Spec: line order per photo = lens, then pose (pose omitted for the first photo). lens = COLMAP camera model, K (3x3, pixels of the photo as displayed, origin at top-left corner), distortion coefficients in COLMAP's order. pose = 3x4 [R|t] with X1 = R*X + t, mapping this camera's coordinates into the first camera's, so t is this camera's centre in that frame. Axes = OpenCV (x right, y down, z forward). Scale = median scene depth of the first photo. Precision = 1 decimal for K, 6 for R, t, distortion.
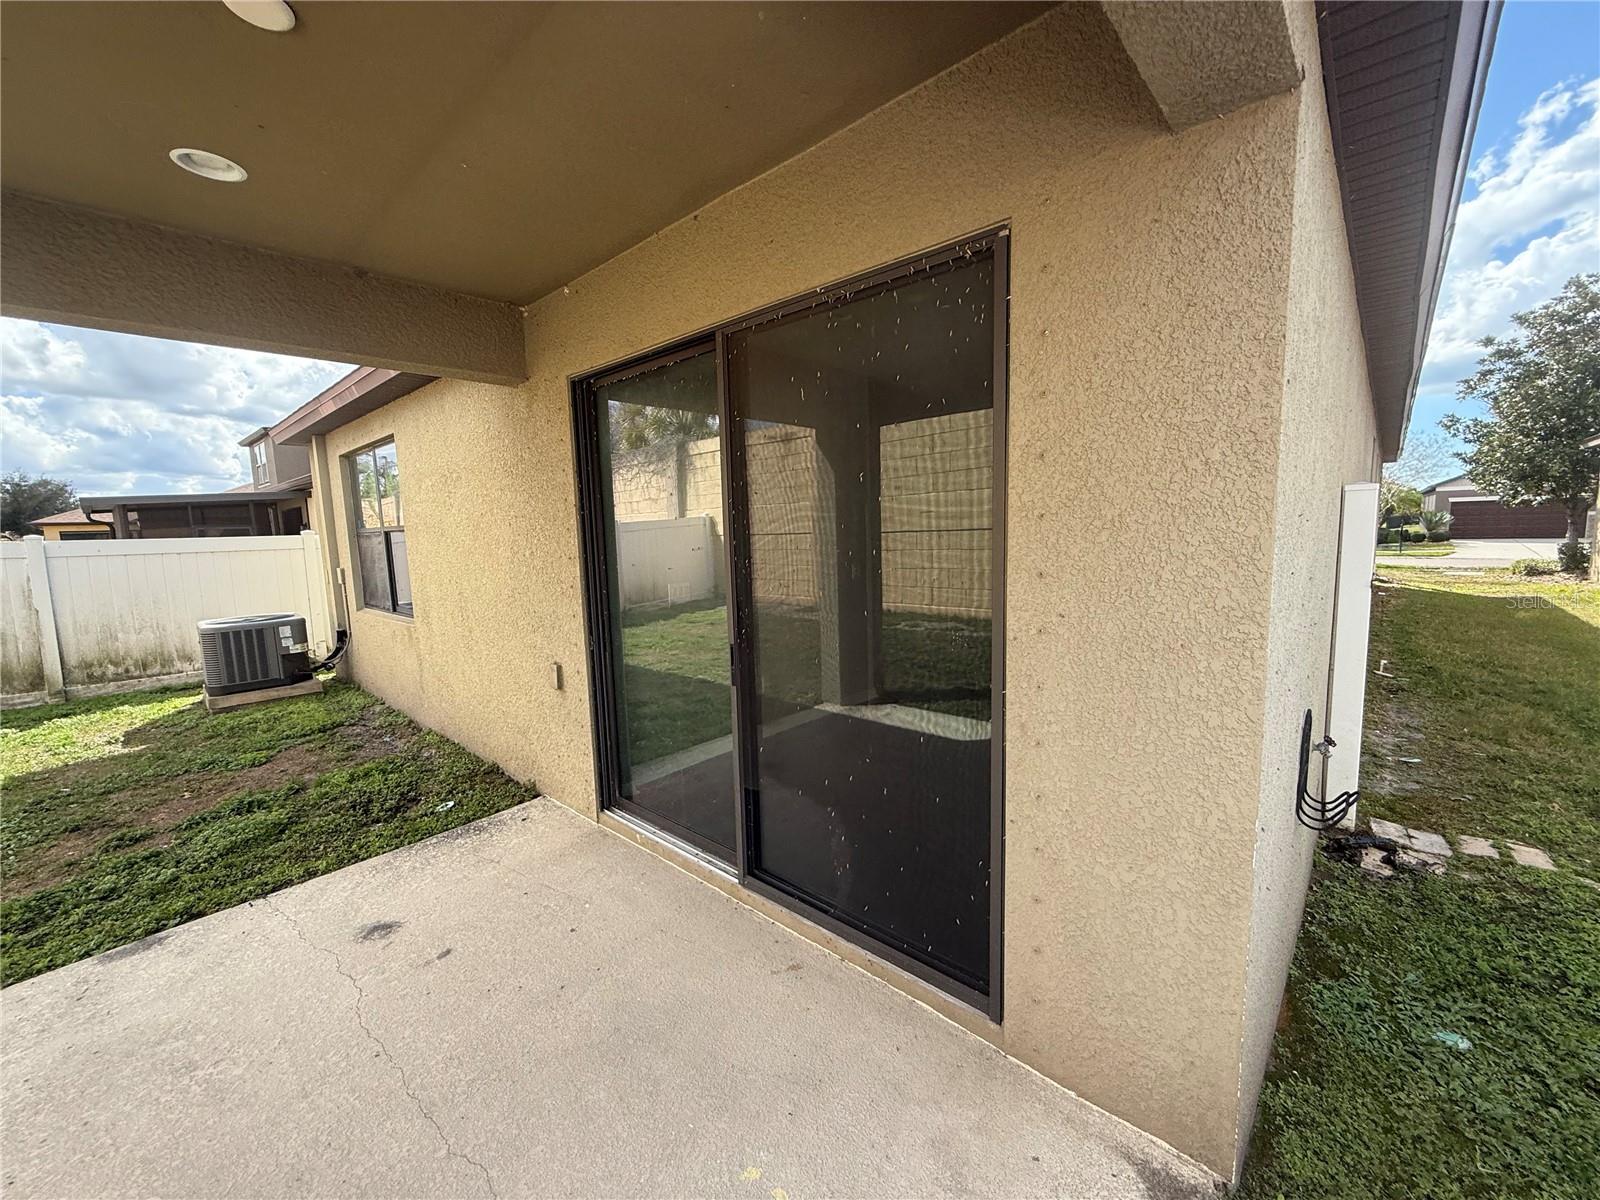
lens RADIAL K [[640.8, 0, 794.4], [0, 640.8, 599.9], [0, 0, 1]] dist [0.000829, -0.000003]
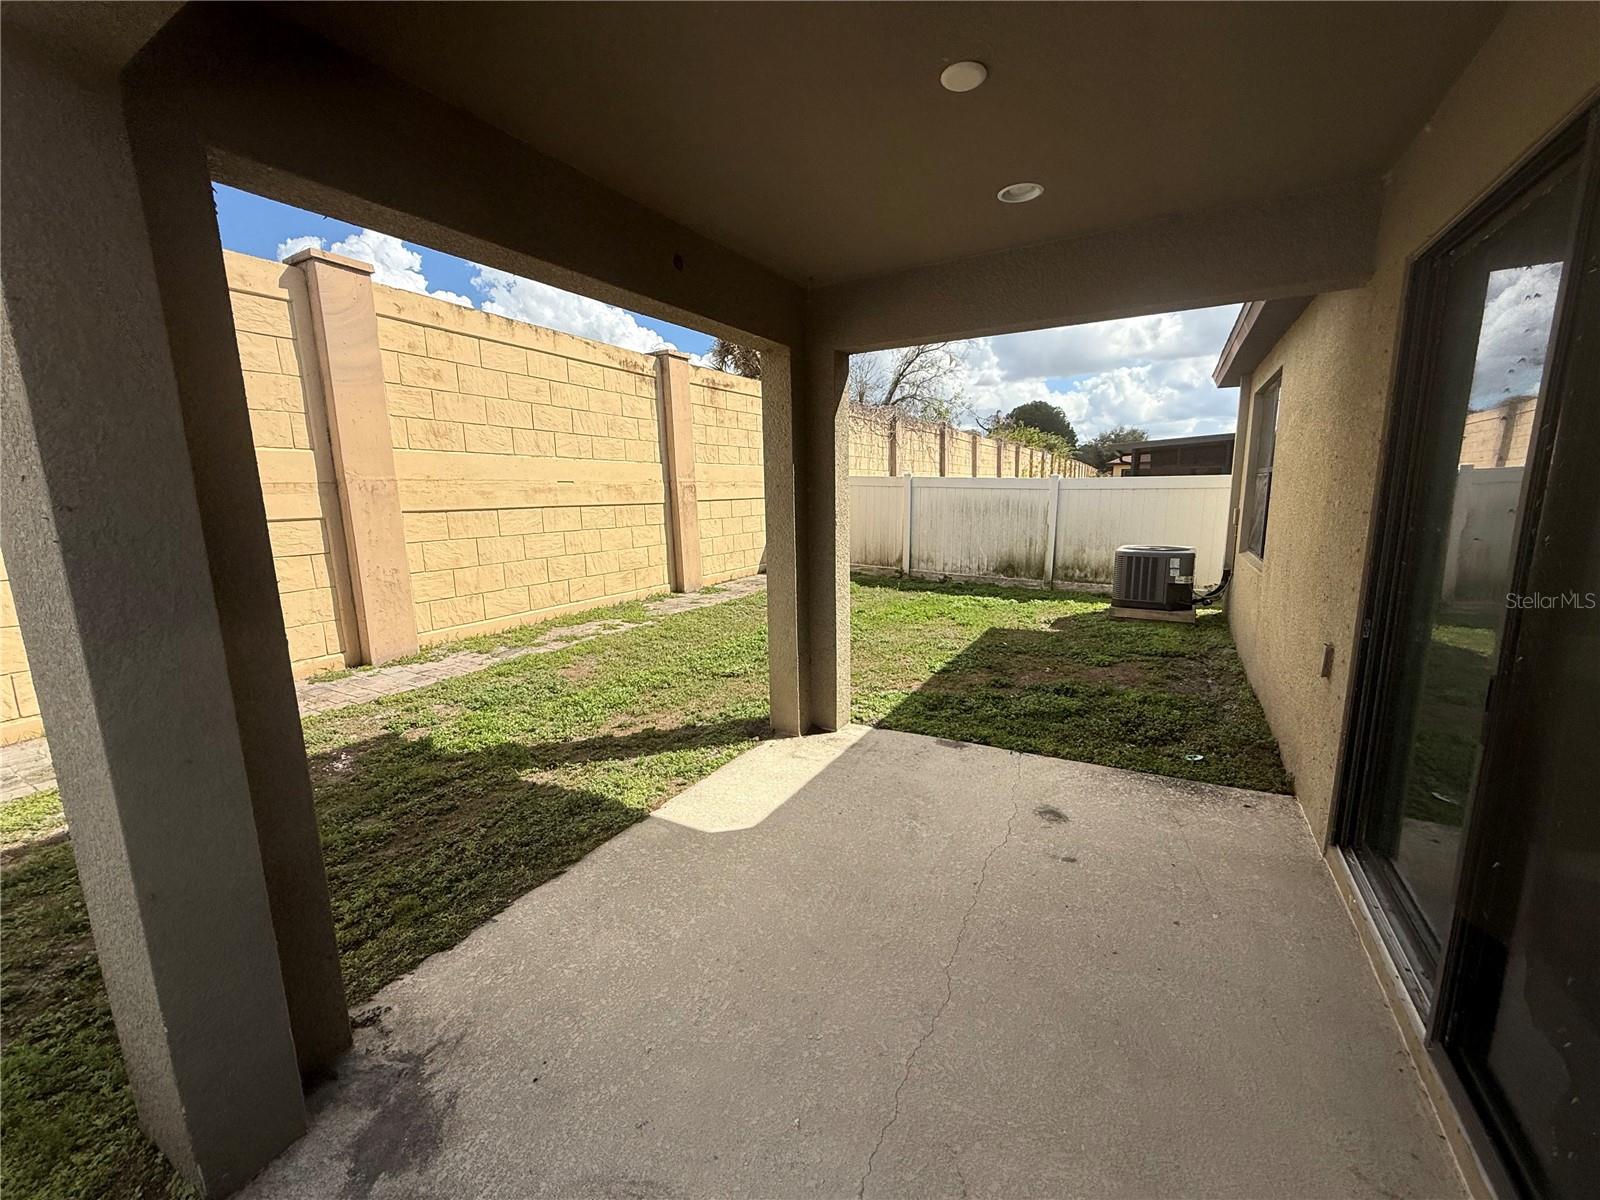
lens RADIAL K [[640.8, 0, 794.4], [0, 640.8, 599.9], [0, 0, 1]] dist [0.000829, -0.000003]
pose [[0.219267, 0.193665, -0.956251, 0.190159], [-0.100144, 0.979393, 0.175389, -0.023417], [0.970512, 0.057306, 0.234143, 0.140258]]
